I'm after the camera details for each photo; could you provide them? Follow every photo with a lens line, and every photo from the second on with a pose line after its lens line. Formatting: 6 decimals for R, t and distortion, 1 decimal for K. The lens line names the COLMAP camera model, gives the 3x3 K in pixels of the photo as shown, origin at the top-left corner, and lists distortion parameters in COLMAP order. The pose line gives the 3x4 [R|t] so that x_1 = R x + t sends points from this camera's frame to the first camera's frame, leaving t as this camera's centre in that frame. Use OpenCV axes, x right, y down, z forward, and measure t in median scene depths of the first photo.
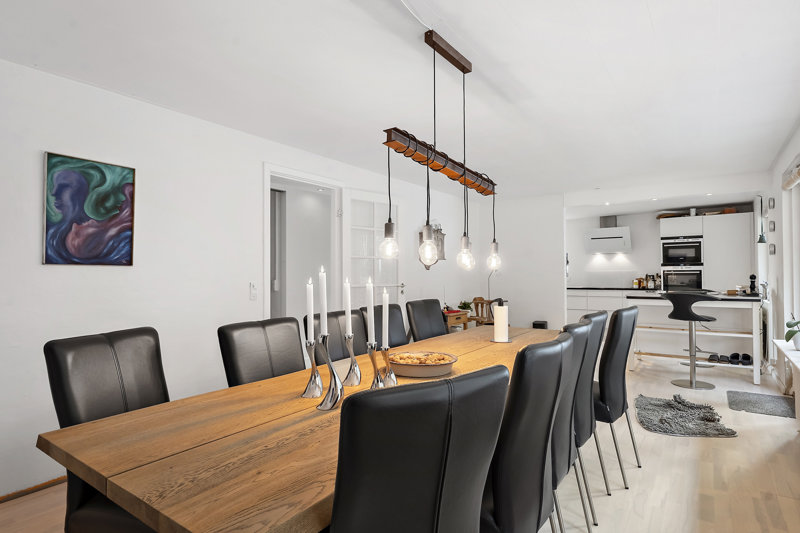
lens RADIAL K [[429.8, 0, 401.2], [0, 429.8, 268.5], [0, 0, 1]] dist [0.001513, 0.000557]
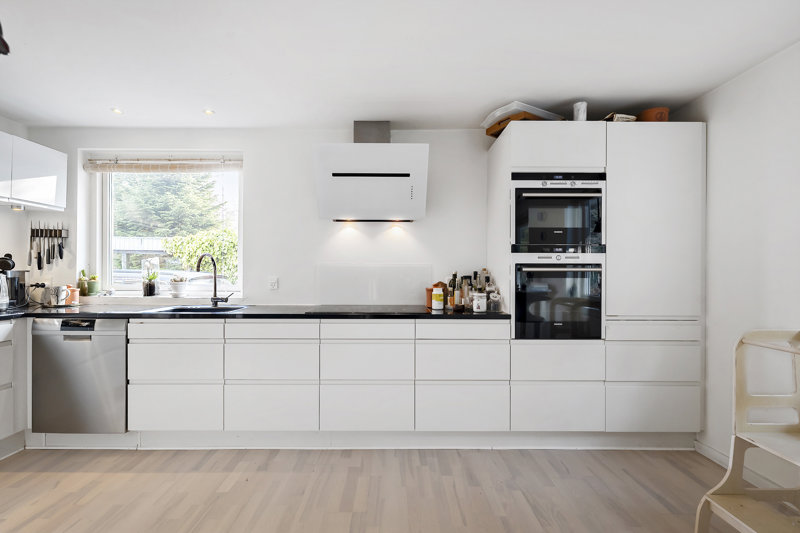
lens RADIAL K [[339.6, 0, 401.0], [0, 339.6, 272.6], [0, 0, 1]] dist [0.002200, 0.000109]
pose [[0.798883, -0.004165, 0.601472, 0.363845], [-0.005937, 0.999873, 0.014808, 0.008086], [-0.601457, -0.015401, 0.798757, 0.843288]]
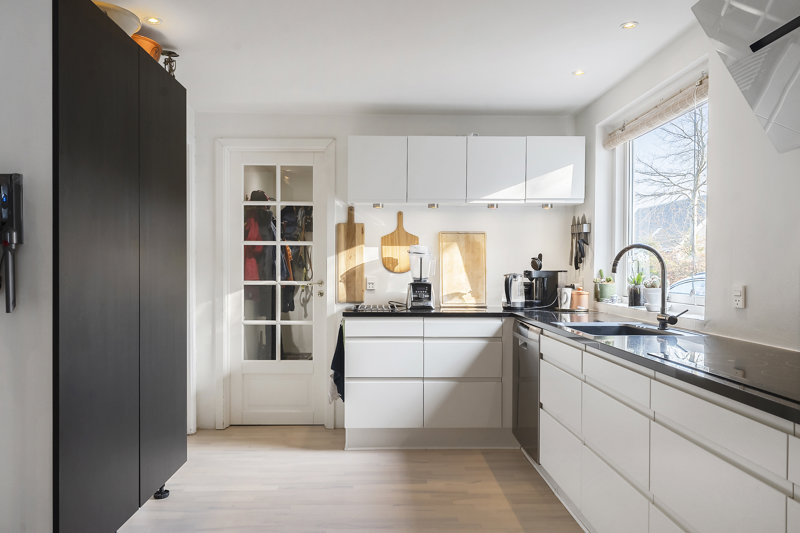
lens RADIAL K [[590.0, 0, 400.2], [0, 590.0, 266.5], [0, 0, 1]] dist [0.006554, 0.000341]
pose [[0.608432, -0.008864, -0.793556, 0.574711], [0.015081, 0.999886, 0.000395, 0.007205], [0.793462, -0.012208, 0.608497, 0.873810]]
